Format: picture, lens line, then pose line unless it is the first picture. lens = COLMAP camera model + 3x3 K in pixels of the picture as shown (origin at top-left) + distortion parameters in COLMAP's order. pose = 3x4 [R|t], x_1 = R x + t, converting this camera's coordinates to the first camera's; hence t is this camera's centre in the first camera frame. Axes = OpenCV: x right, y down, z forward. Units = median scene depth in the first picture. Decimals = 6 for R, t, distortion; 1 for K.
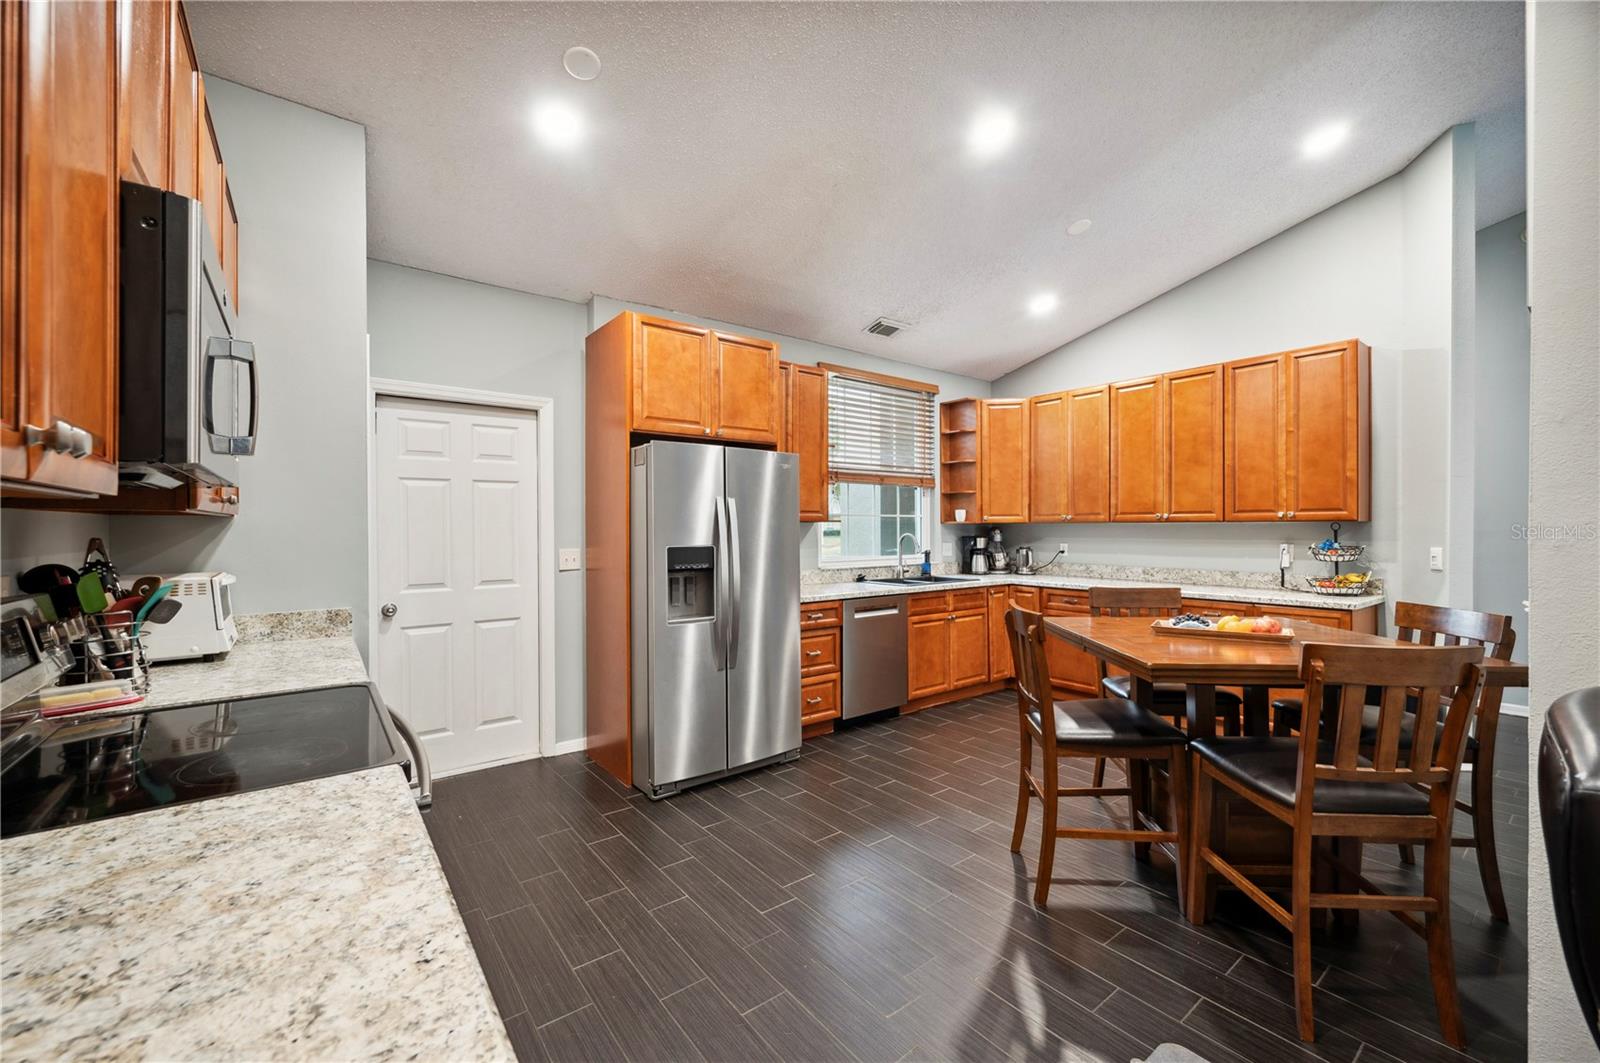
lens RADIAL K [[642.9, 0, 802.3], [0, 642.9, 528.1], [0, 0, 1]] dist [-0.000571, -0.000044]
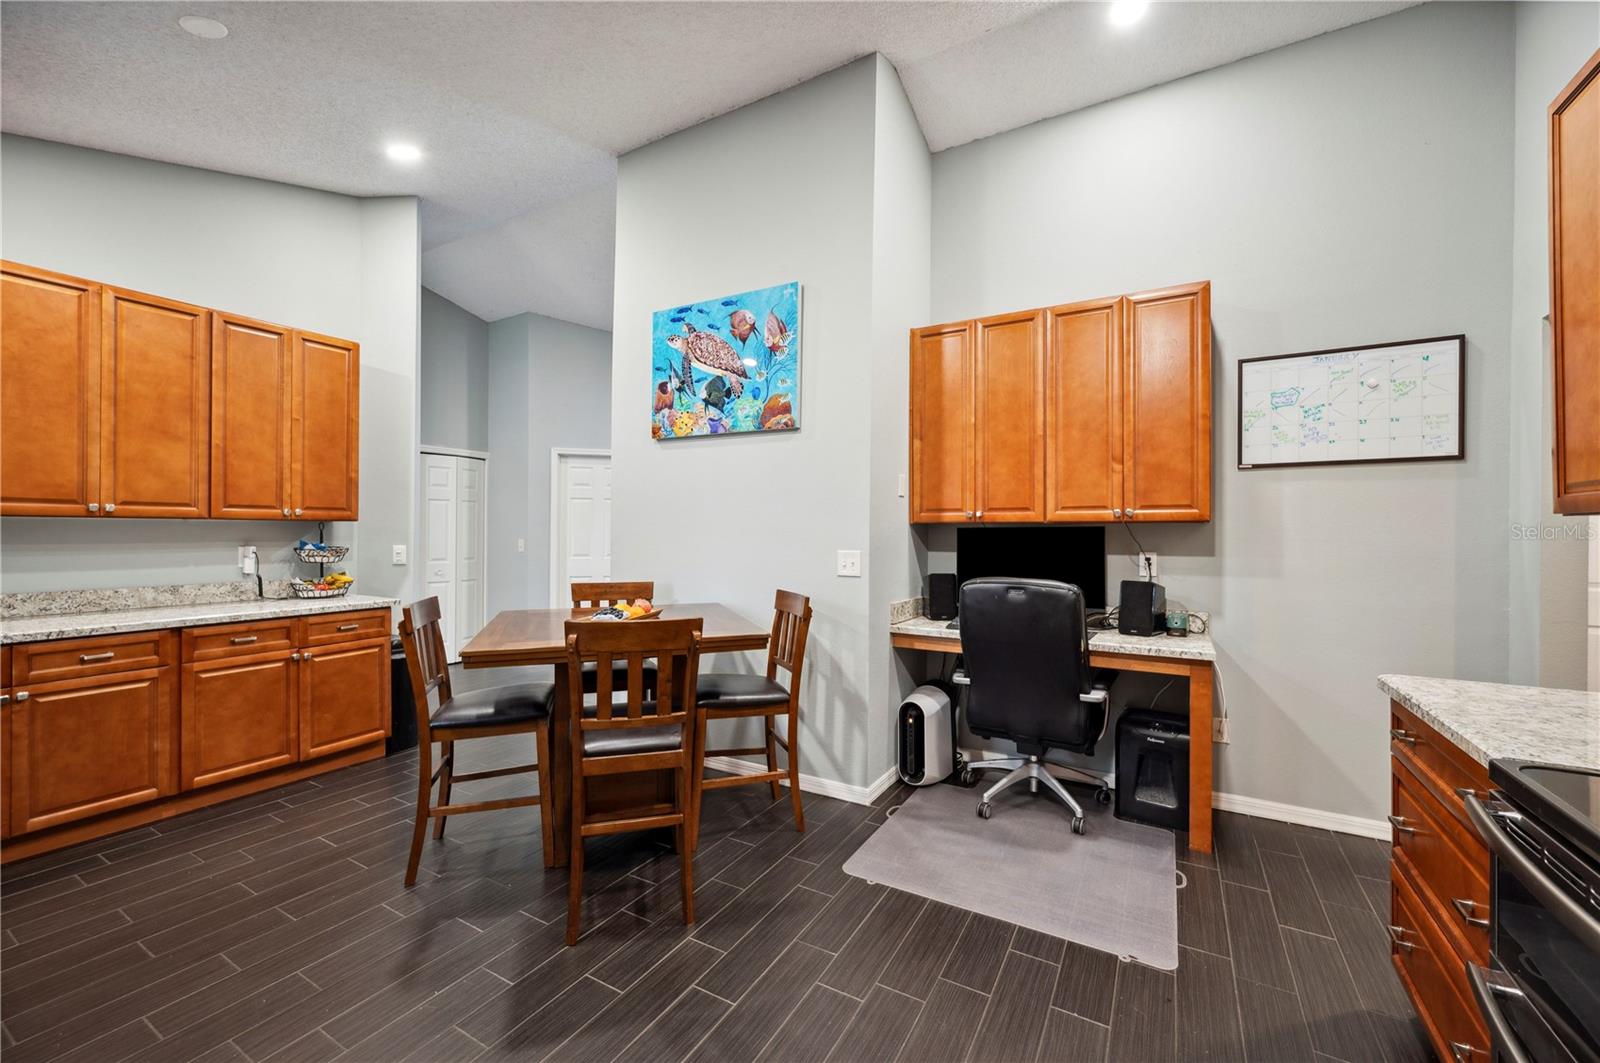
lens RADIAL K [[633.4, 0, 802.3], [0, 633.4, 535.2], [0, 0, 1]] dist [0.000218, -0.000060]
pose [[-0.375228, -0.007393, 0.926903, -0.301376], [-0.005988, 0.999967, 0.005551, 0.000788], [-0.926913, -0.003468, -0.375260, 0.646798]]
